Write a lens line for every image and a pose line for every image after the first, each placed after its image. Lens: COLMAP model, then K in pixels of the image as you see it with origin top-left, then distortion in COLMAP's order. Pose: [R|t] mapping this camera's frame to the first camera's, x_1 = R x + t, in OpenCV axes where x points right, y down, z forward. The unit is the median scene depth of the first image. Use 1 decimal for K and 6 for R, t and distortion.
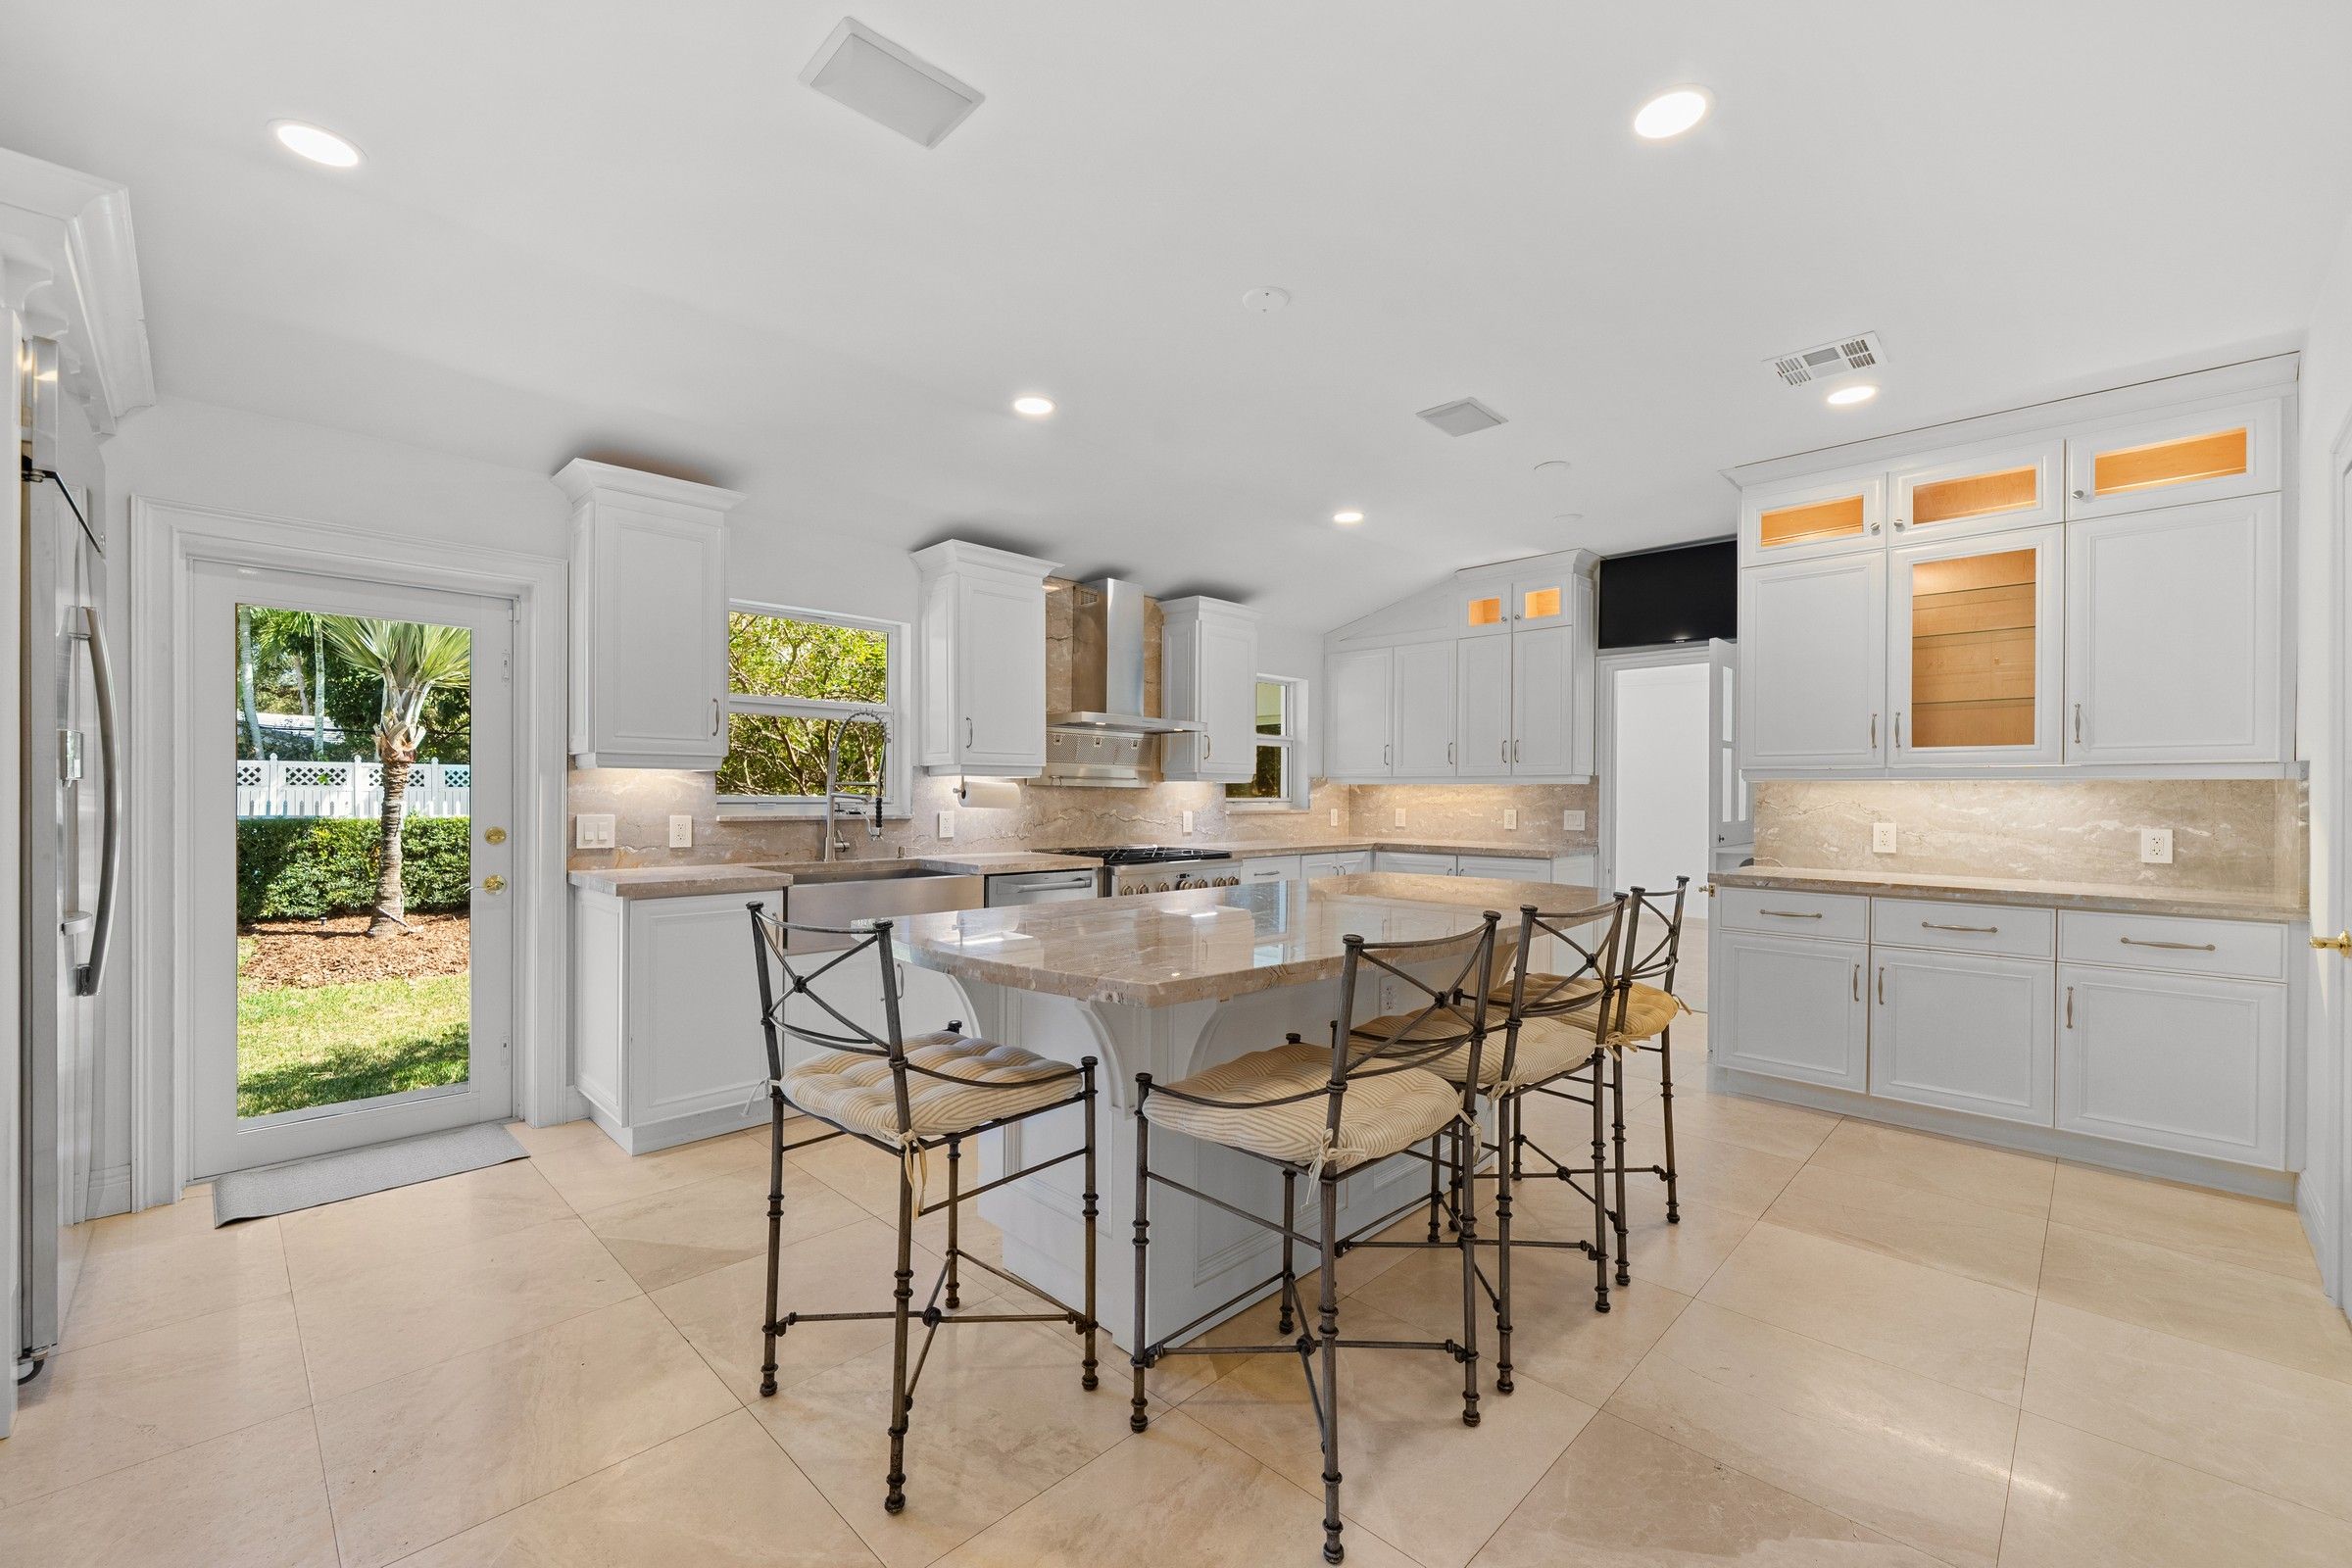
lens RADIAL K [[946.1, 0, 1178.1], [0, 946.1, 796.6], [0, 0, 1]] dist [0.002780, 0.000276]
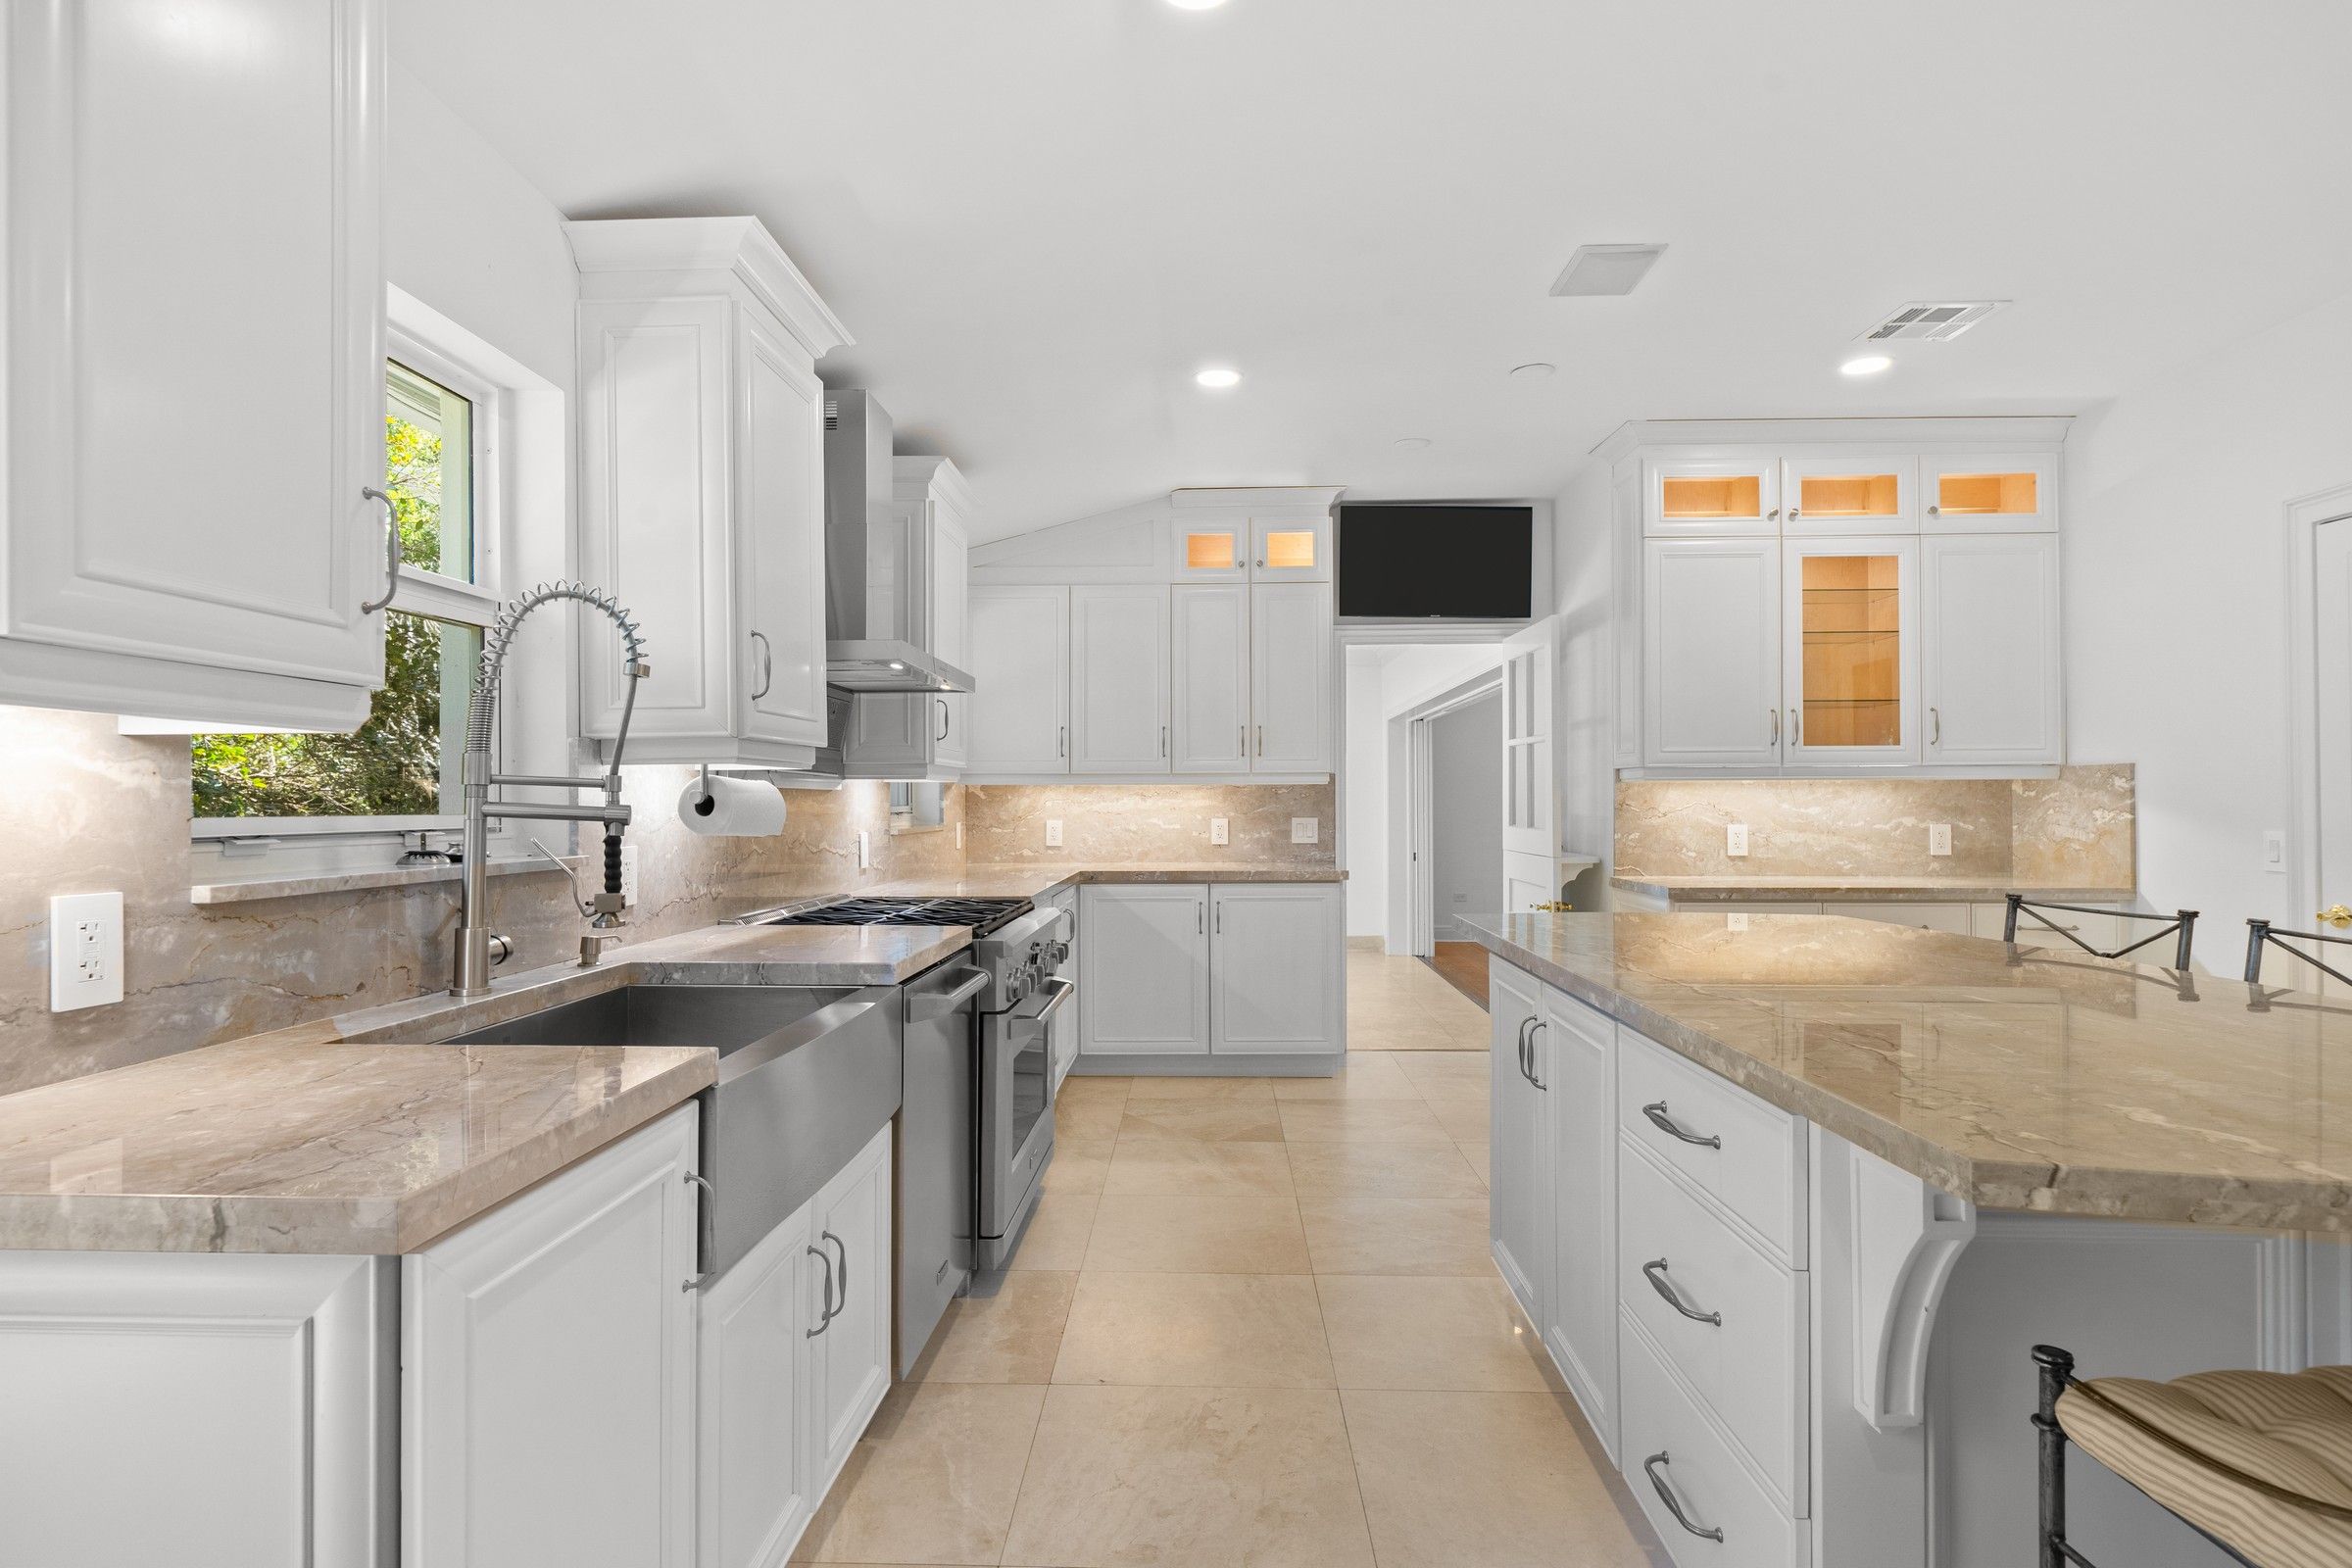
lens RADIAL K [[1202.5, 0, 1176.0], [0, 1202.5, 784.0], [0, 0, 1]] dist [0.000914, 0.000806]
pose [[0.741211, 0.000733, 0.671272, -0.512995], [0.009839, 0.999880, -0.011955, -0.004197], [-0.671200, 0.015466, 0.741115, 0.512217]]
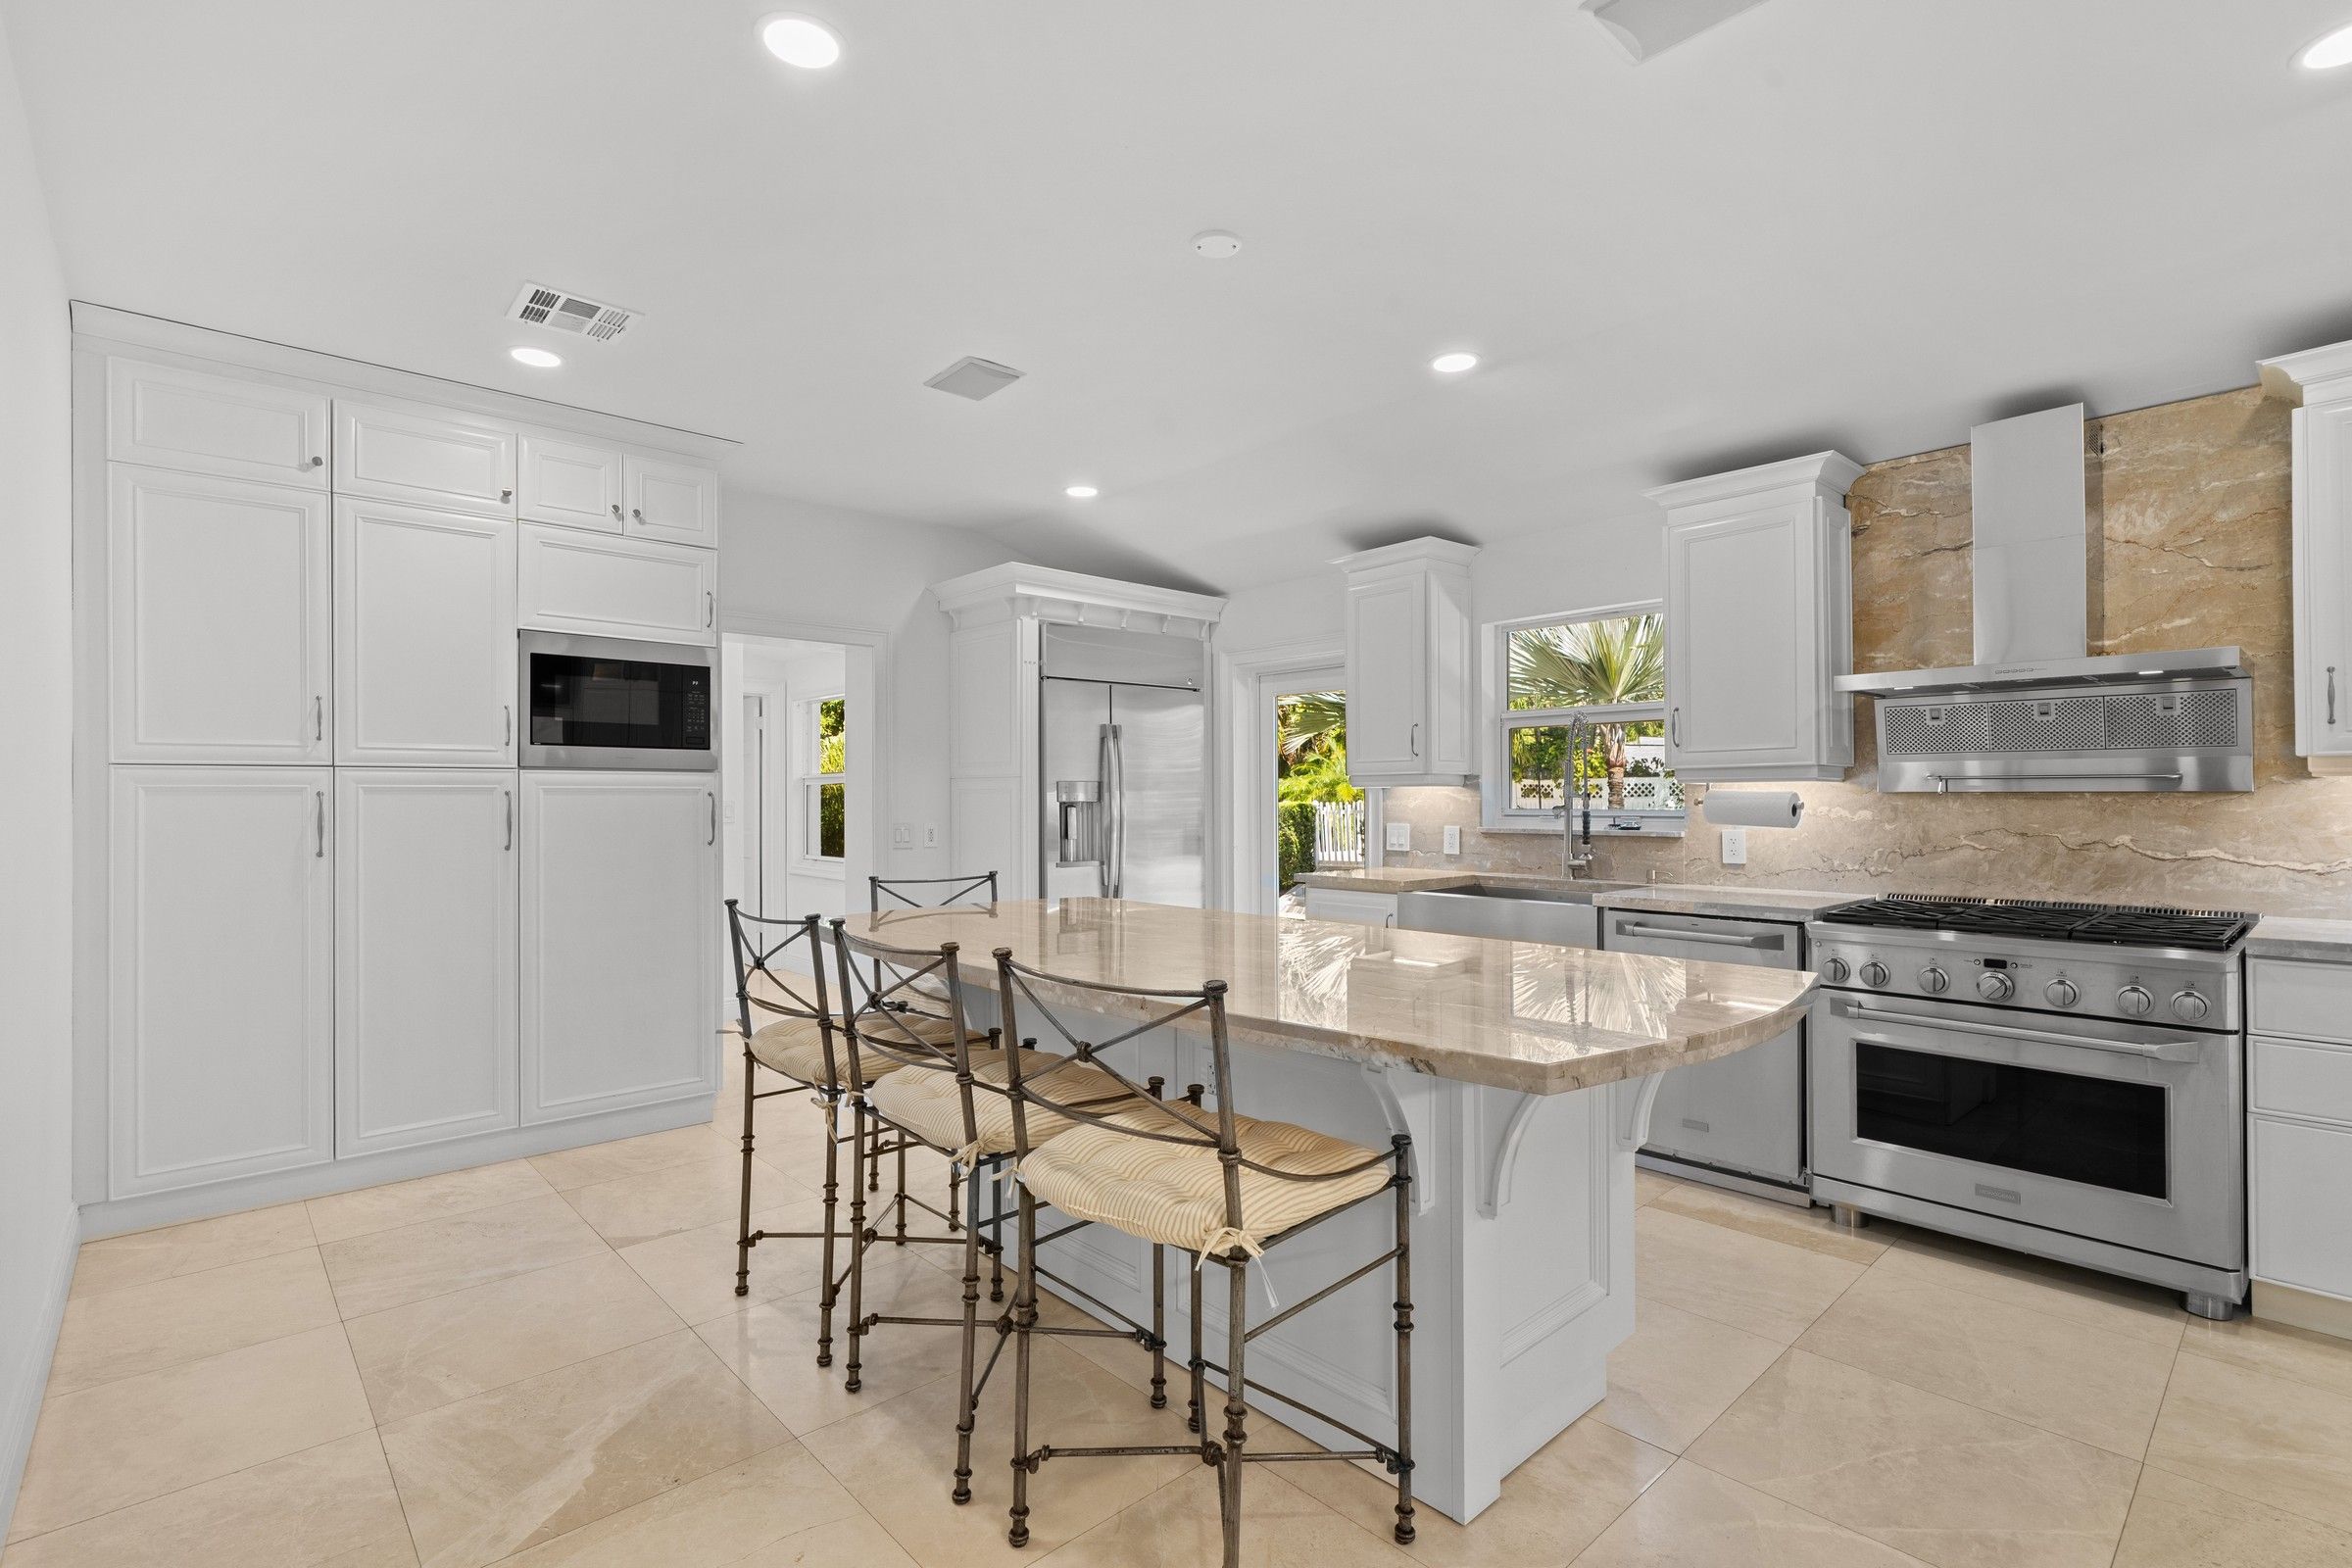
lens RADIAL K [[1100.0, 0, 1176.0], [0, 1100.0, 784.0], [0, 0, 1]] dist [0.002211, 0.000321]
pose [[-0.056786, -0.018014, -0.998224, 0.785841], [0.001027, 0.999836, -0.018101, -0.006586], [0.998386, -0.002053, -0.056759, 0.727240]]
